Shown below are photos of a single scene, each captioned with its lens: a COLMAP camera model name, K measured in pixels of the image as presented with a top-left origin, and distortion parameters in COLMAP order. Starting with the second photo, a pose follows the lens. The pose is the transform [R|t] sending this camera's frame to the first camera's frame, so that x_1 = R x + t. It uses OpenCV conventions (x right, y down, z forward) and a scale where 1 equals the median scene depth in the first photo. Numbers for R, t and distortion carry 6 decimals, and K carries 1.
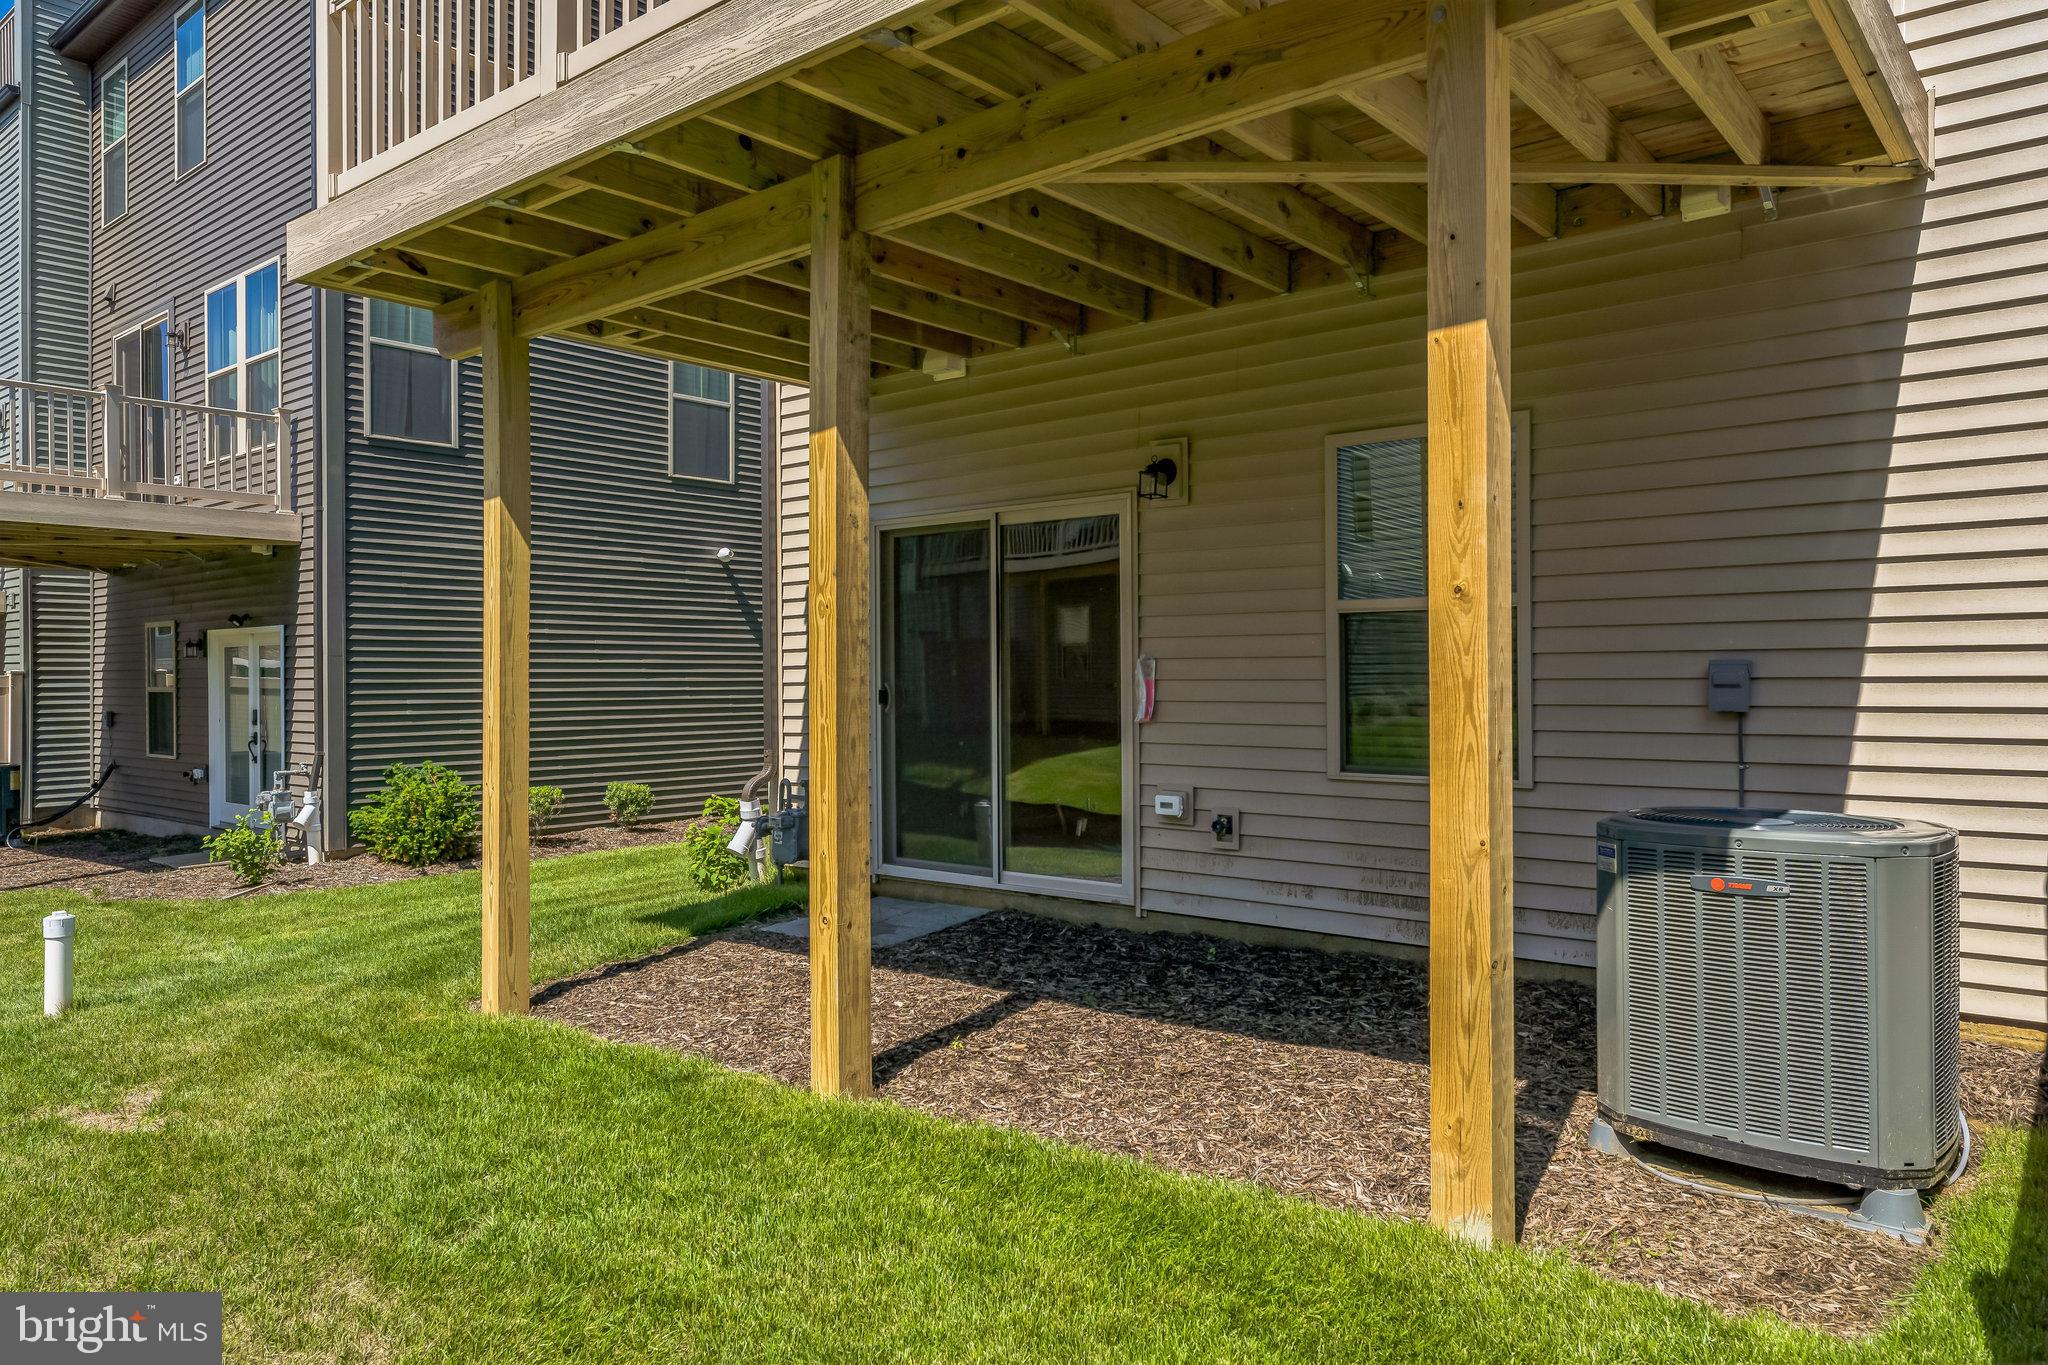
lens RADIAL K [[1368.9, 0, 1024.0], [0, 1368.9, 682.5], [0, 0, 1]] dist [0.001248, 0.000140]
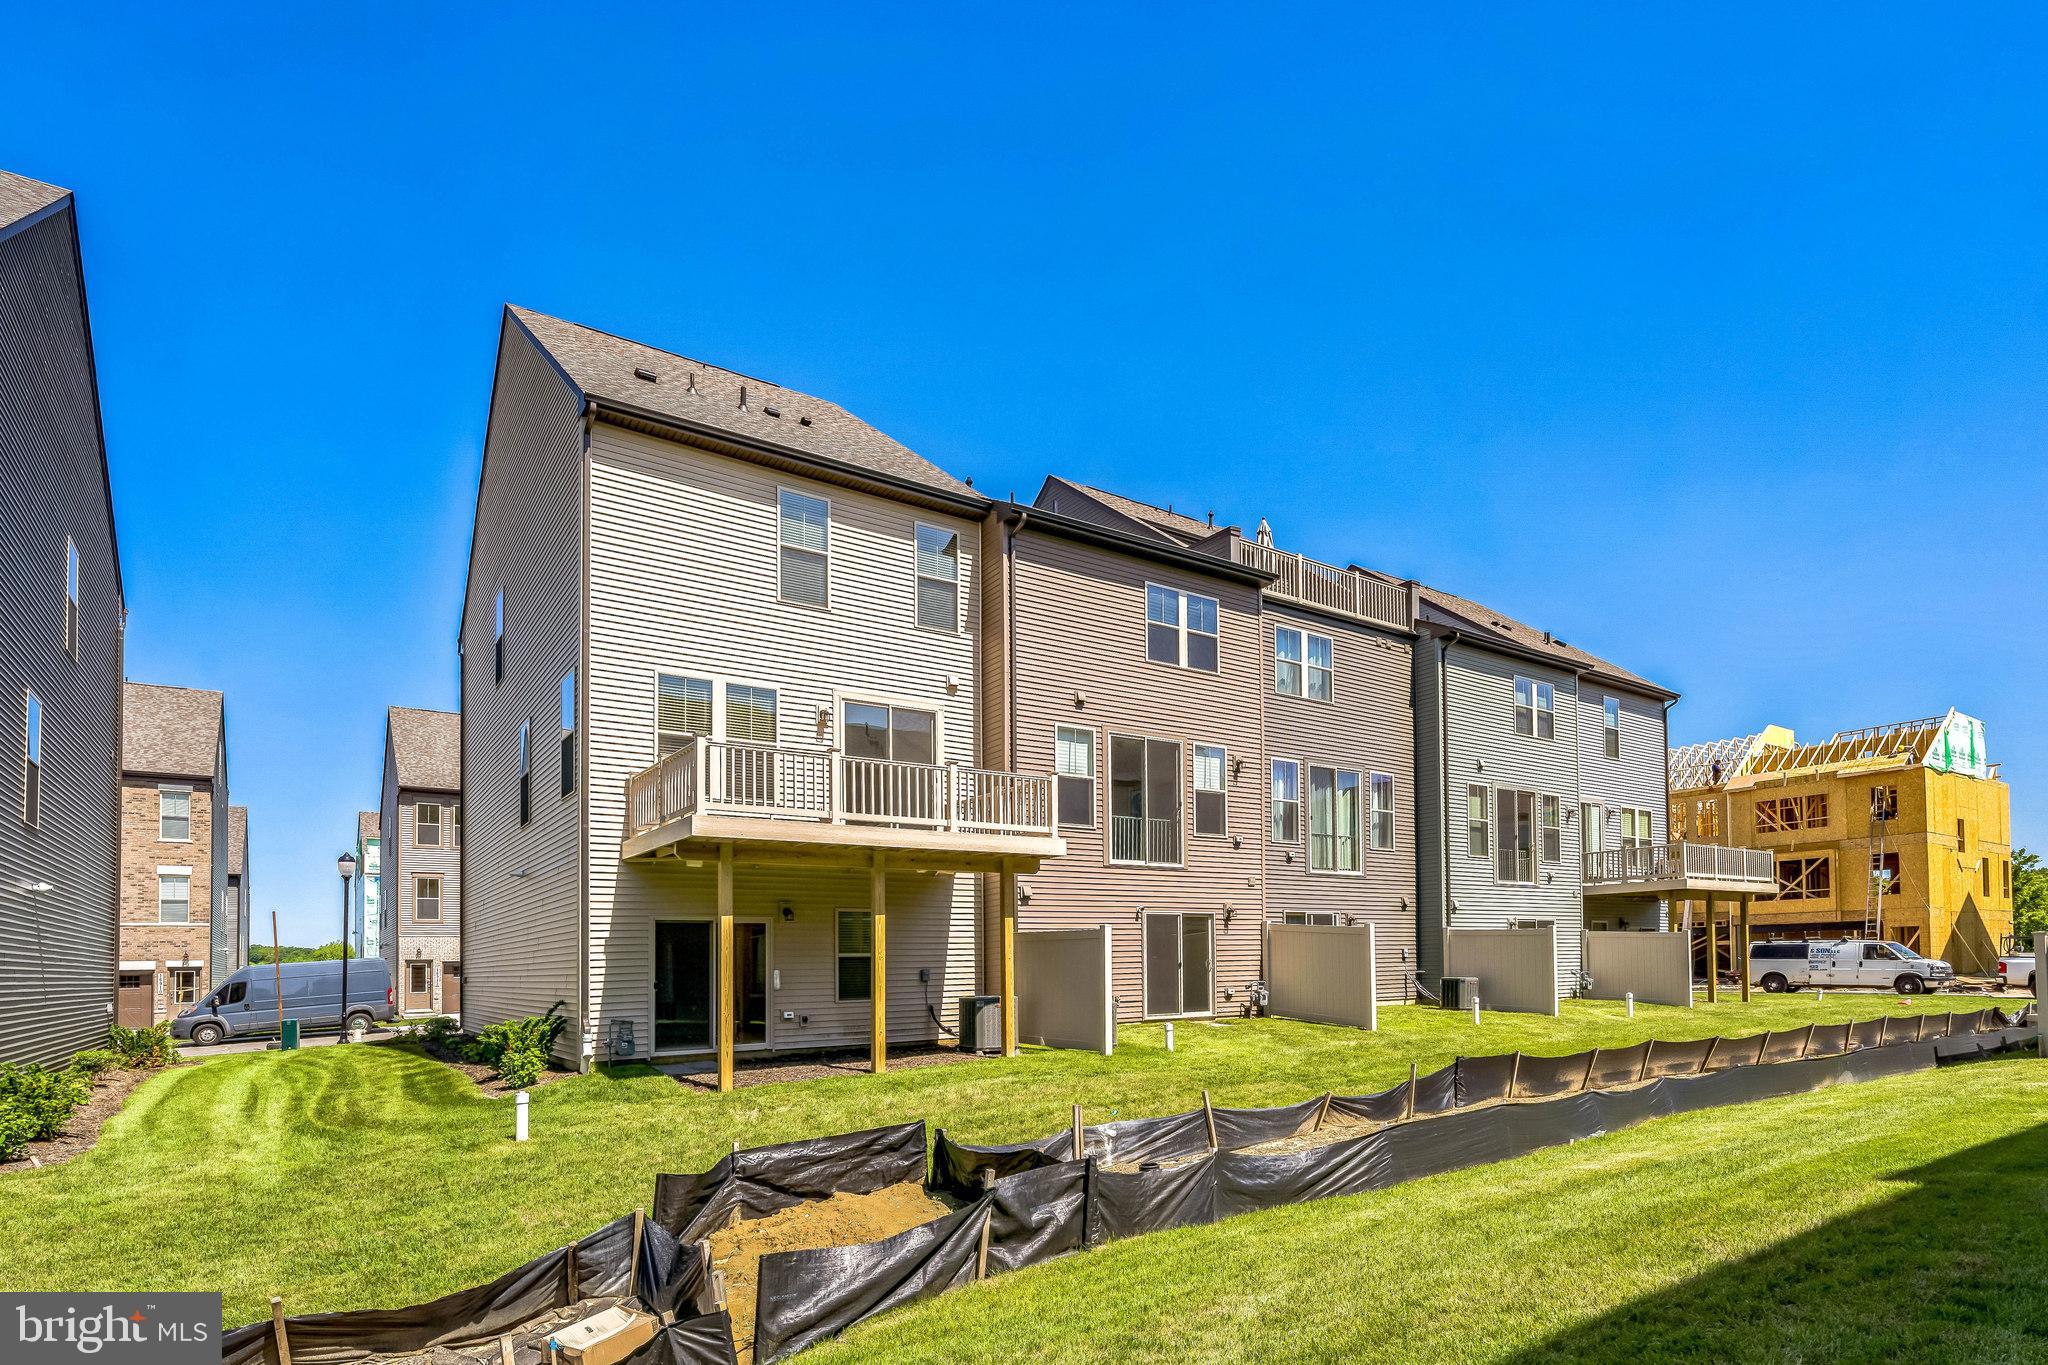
lens RADIAL K [[1010.3, 0, 1024.0], [0, 1010.3, 682.5], [0, 0, 1]] dist [-0.000166, -0.000069]
pose [[0.269899, 0.261567, 0.926681, -2.390552], [0.021155, 0.960553, -0.277289, 0.005742], [-0.962656, 0.094444, 0.253719, -0.288218]]
